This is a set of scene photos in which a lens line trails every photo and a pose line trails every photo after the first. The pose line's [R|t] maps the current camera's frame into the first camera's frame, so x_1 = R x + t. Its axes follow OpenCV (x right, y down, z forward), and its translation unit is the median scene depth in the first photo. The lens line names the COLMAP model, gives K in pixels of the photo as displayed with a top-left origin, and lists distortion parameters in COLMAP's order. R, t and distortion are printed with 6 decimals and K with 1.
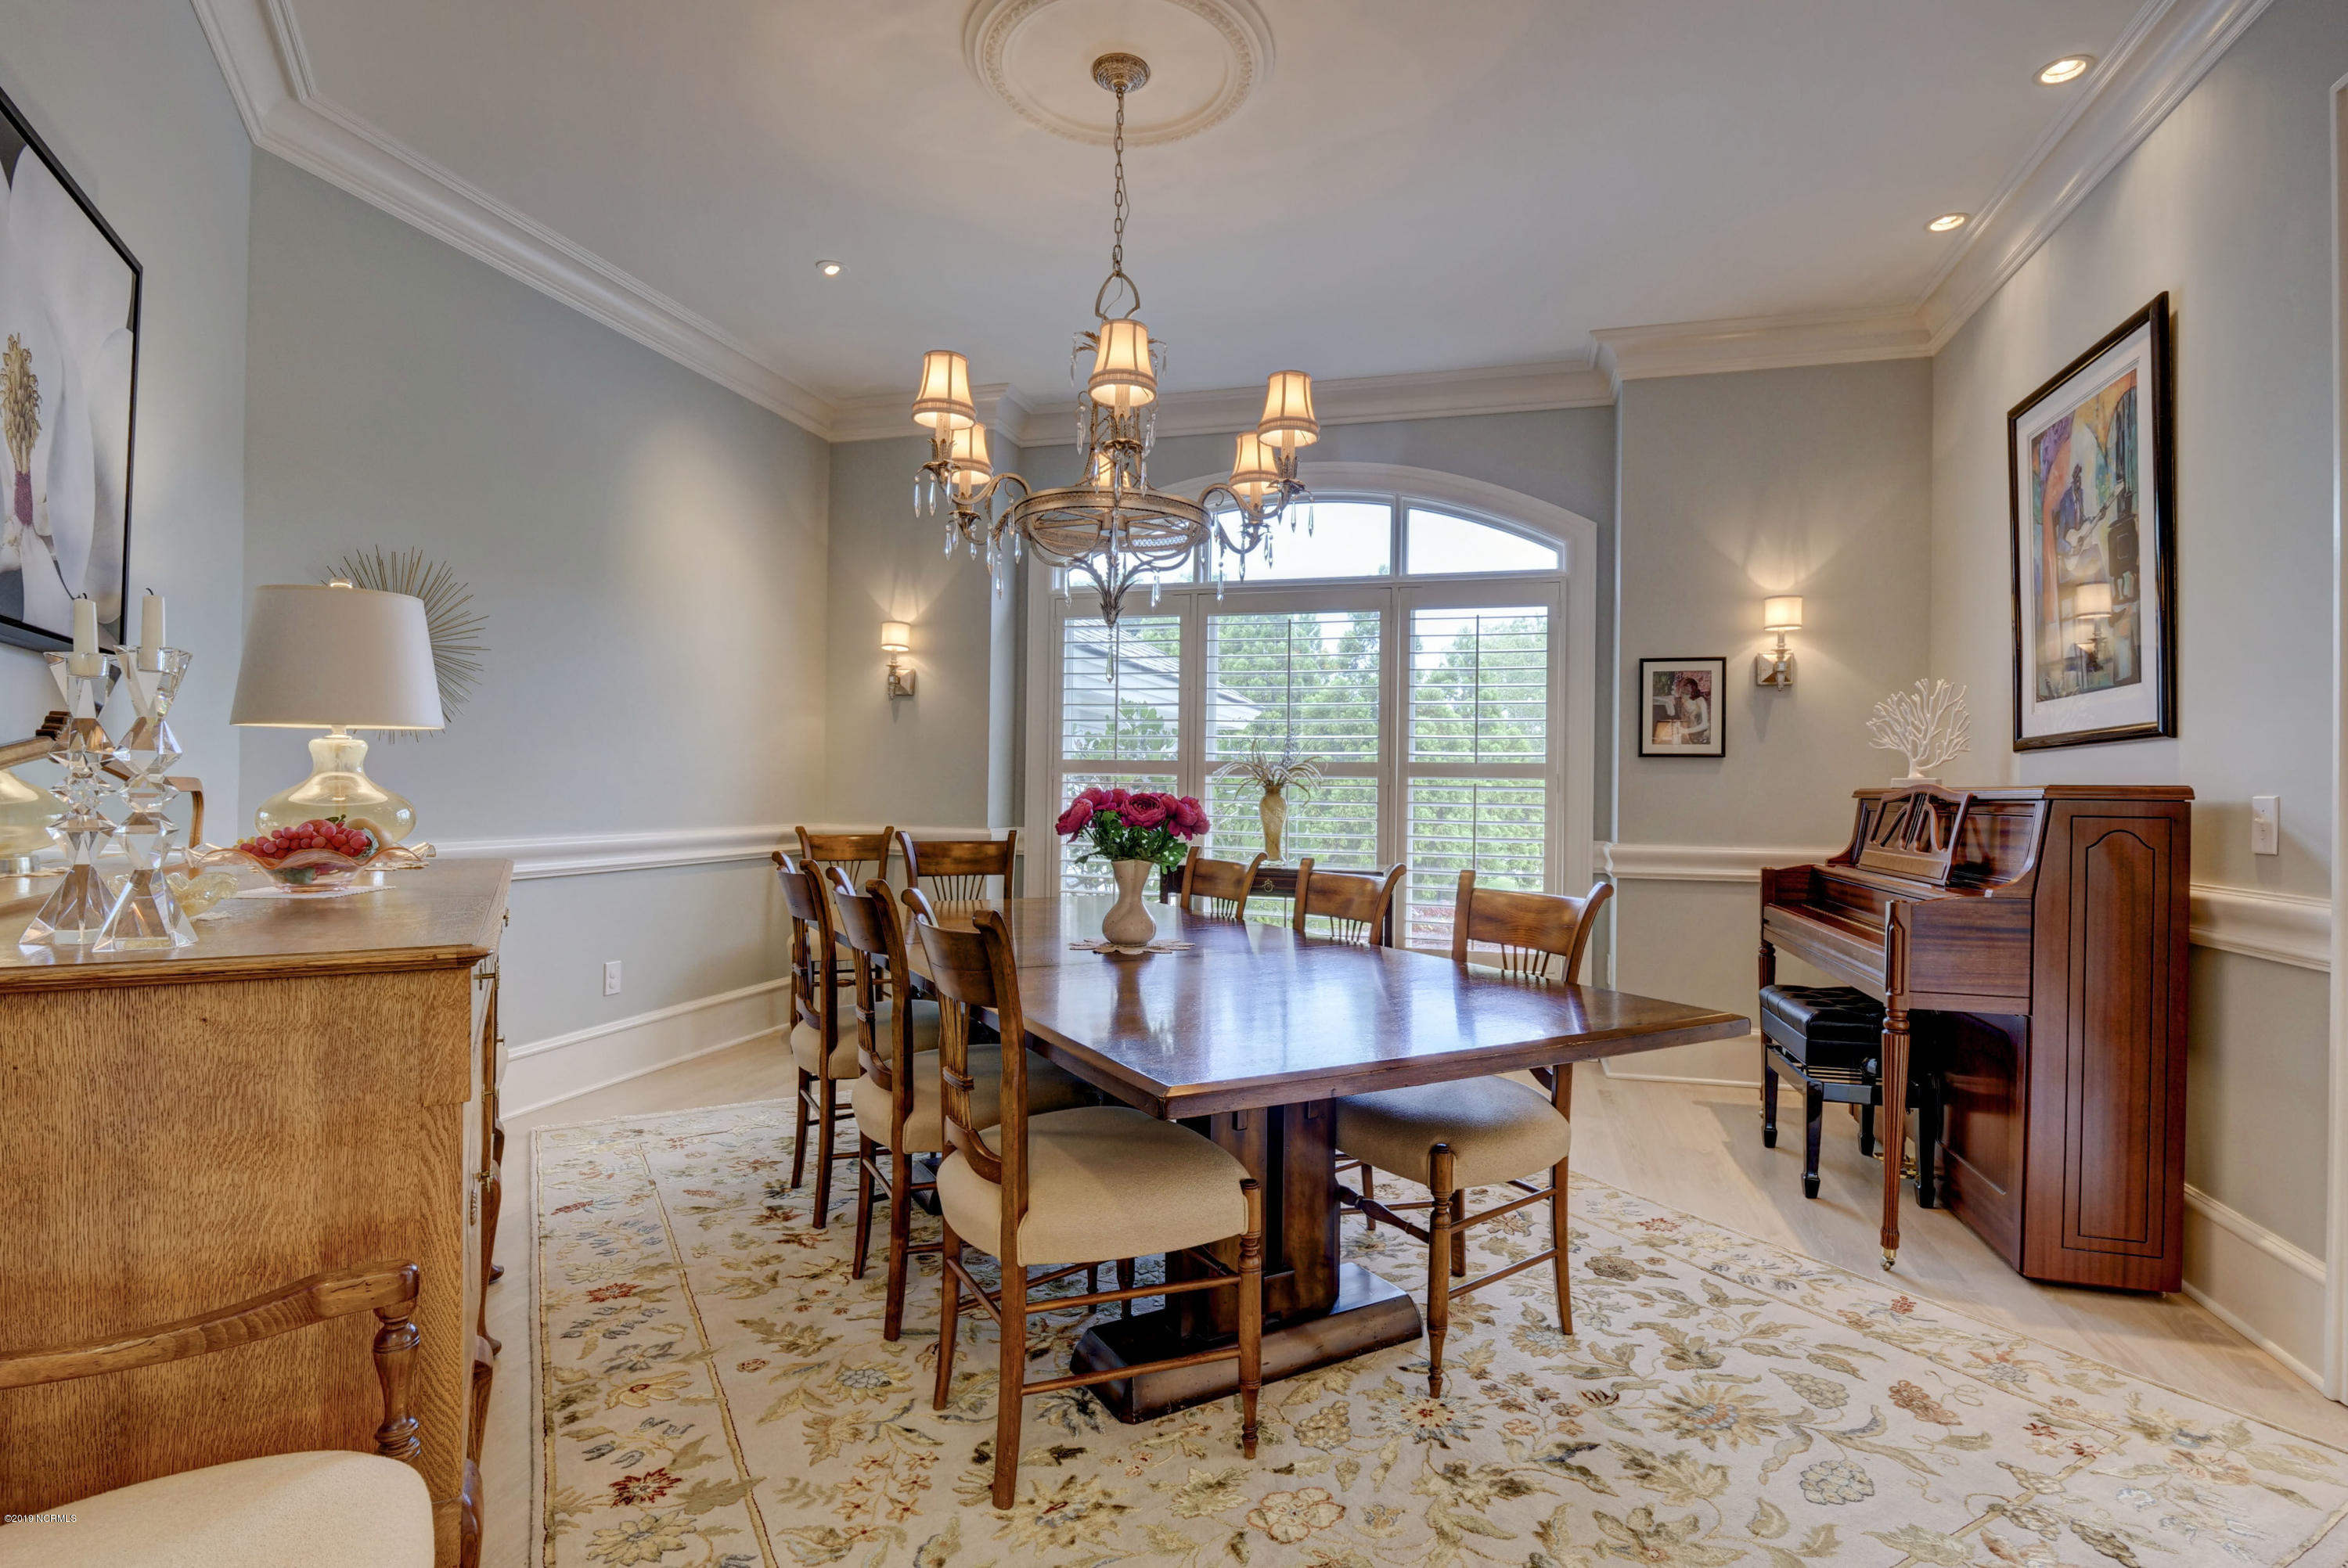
lens RADIAL K [[1147.7, 0, 1177.4], [0, 1147.7, 786.5], [0, 0, 1]] dist [-0.012059, -0.000495]
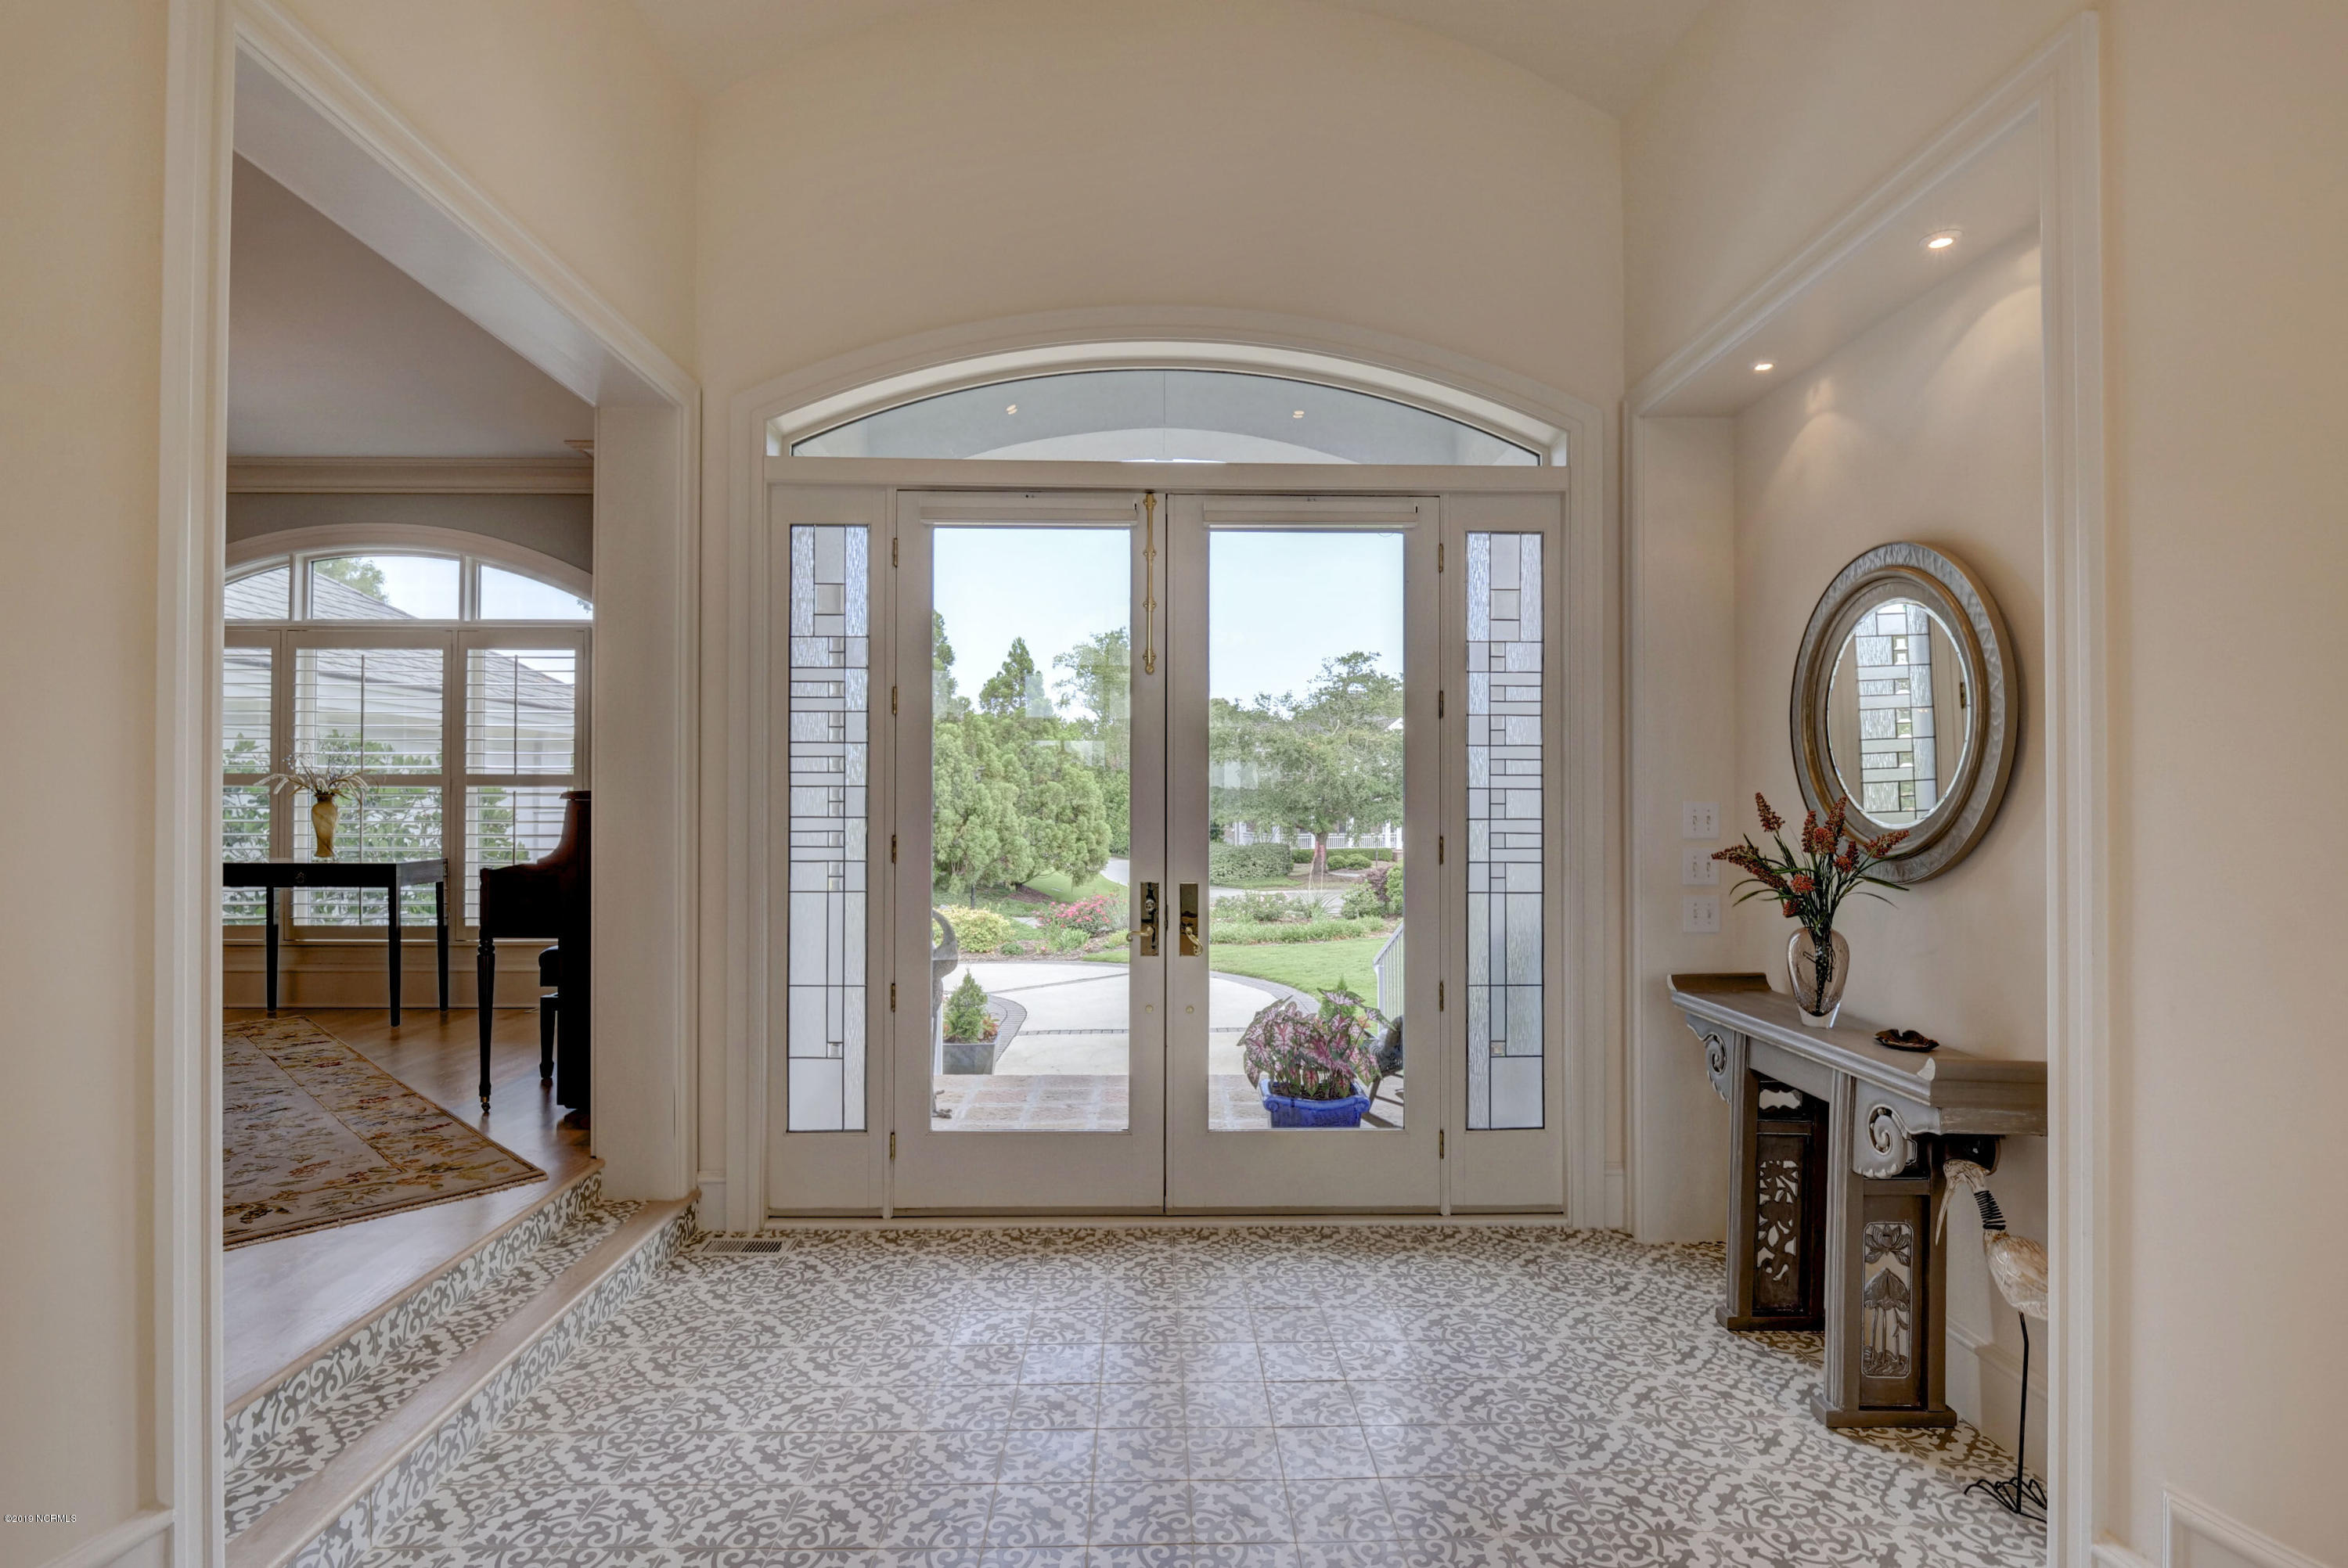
lens RADIAL K [[1117.5, 0, 1174.0], [0, 1117.5, 784.0], [0, 0, 1]] dist [-0.000276, -0.000049]
pose [[0.953148, -0.015829, 0.302091, 0.568036], [0.018147, 0.999823, -0.004866, 0.009492], [-0.301961, 0.010120, 0.953267, -0.373139]]
